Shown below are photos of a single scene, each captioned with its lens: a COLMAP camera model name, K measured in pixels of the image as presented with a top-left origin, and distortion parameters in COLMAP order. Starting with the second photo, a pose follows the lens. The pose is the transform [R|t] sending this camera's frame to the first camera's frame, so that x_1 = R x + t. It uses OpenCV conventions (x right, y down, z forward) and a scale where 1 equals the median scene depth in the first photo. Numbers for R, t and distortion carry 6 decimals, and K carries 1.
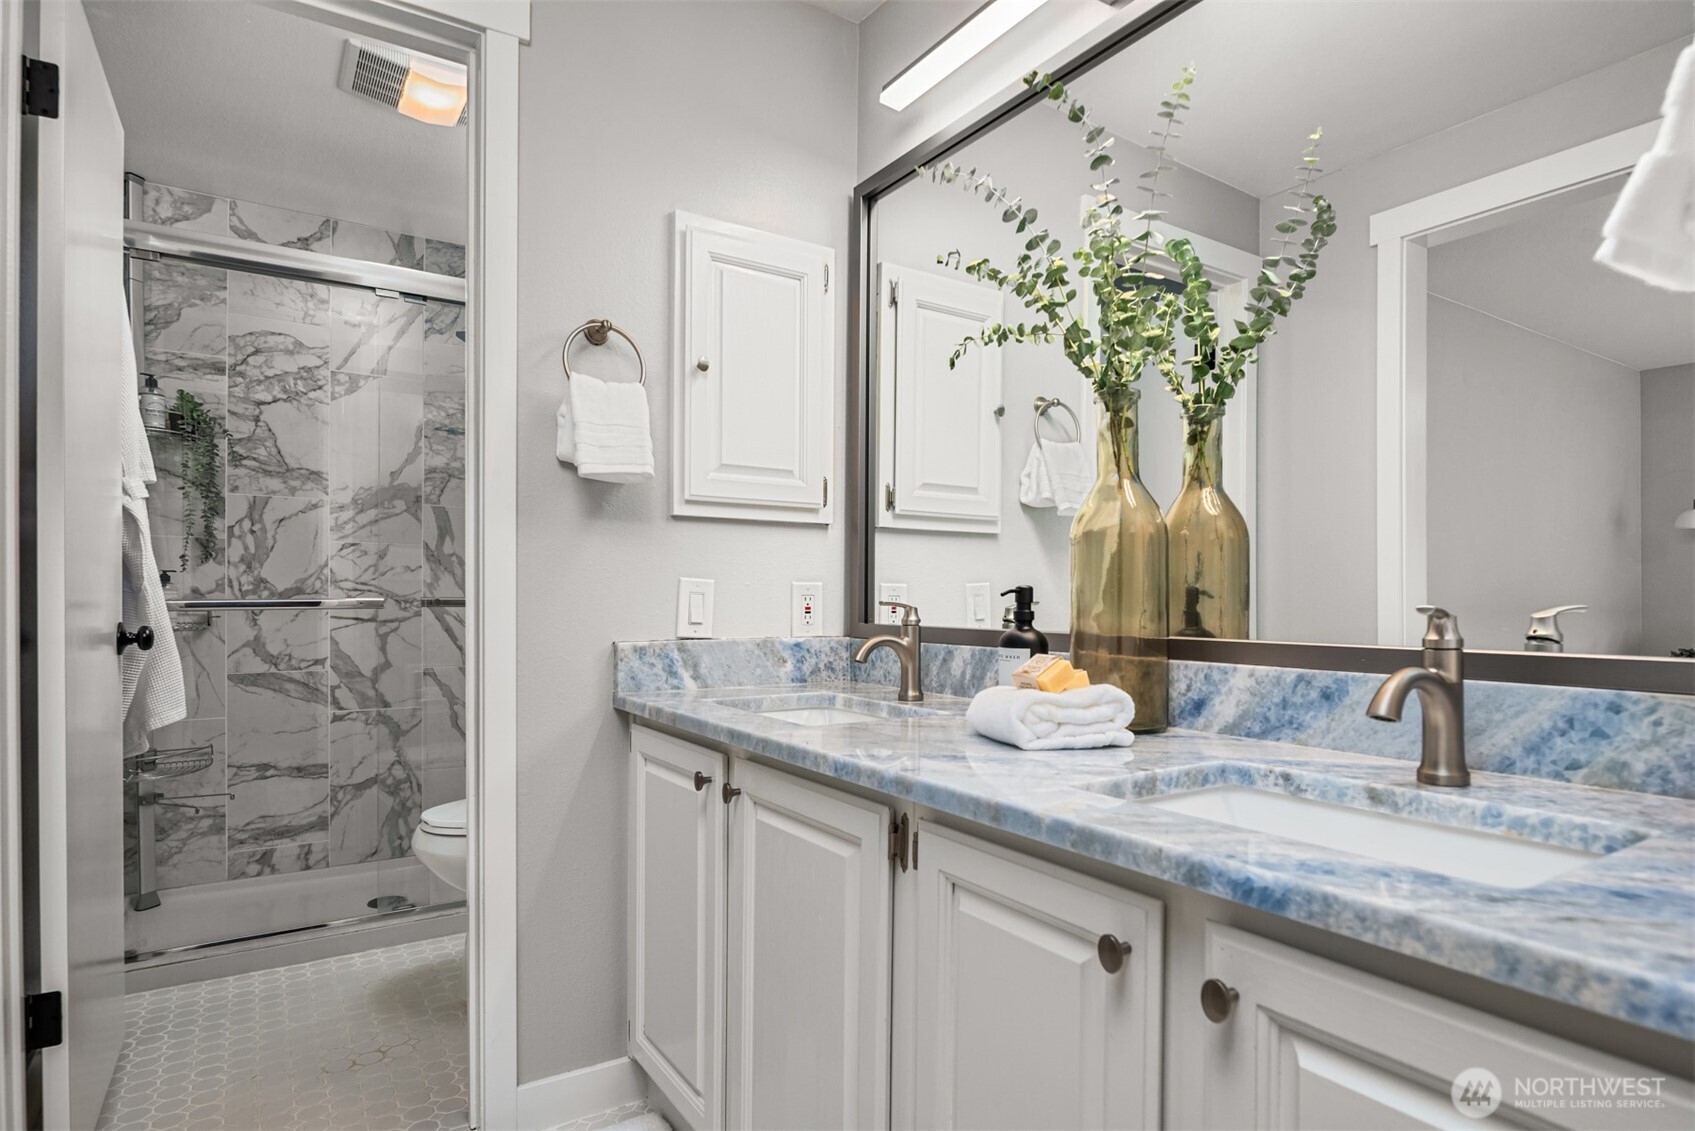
lens RADIAL K [[911.1, 0, 847.8], [0, 911.1, 580.4], [0, 0, 1]] dist [-0.000034, -0.002463]
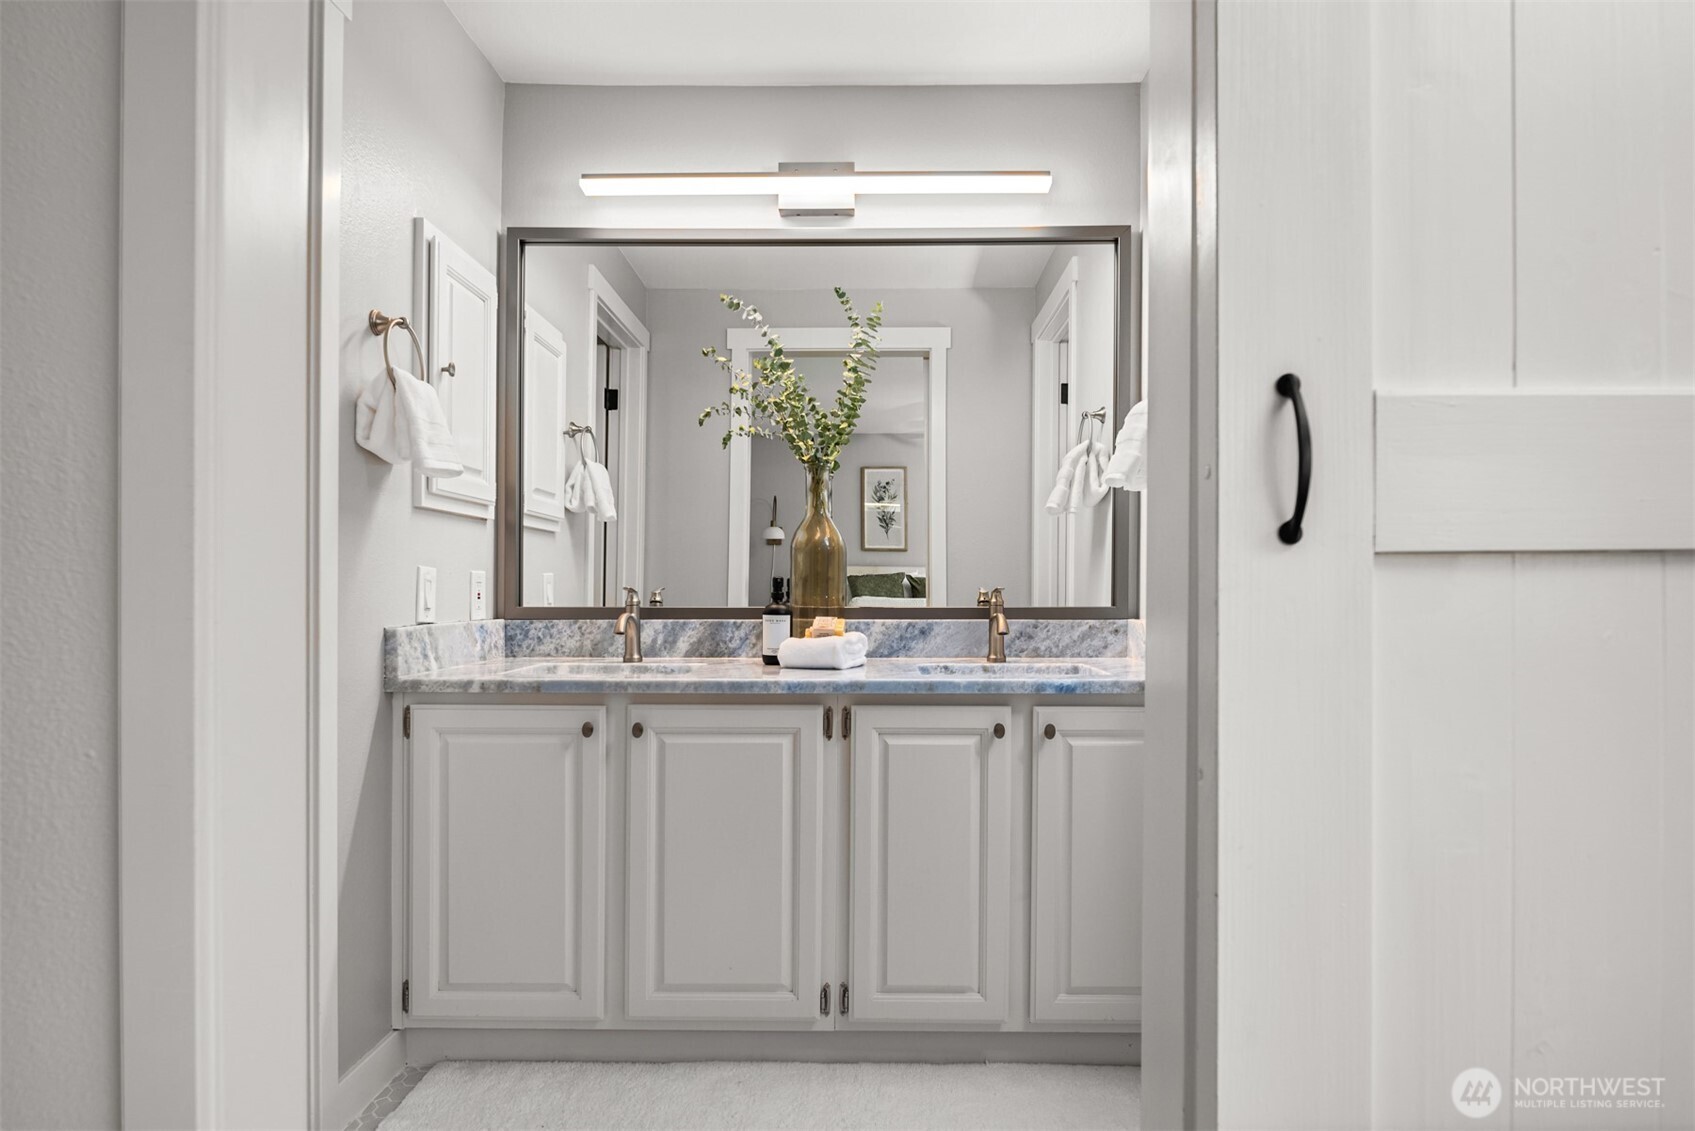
lens RADIAL K [[911.1, 0, 853.9], [0, 911.1, 573.1], [0, 0, 1]] dist [-0.000034, -0.002463]
pose [[0.555399, 0.011638, 0.831503, -1.196728], [-0.013314, 0.999898, -0.005101, 0.006216], [-0.831478, -0.008238, 0.555497, -0.008431]]
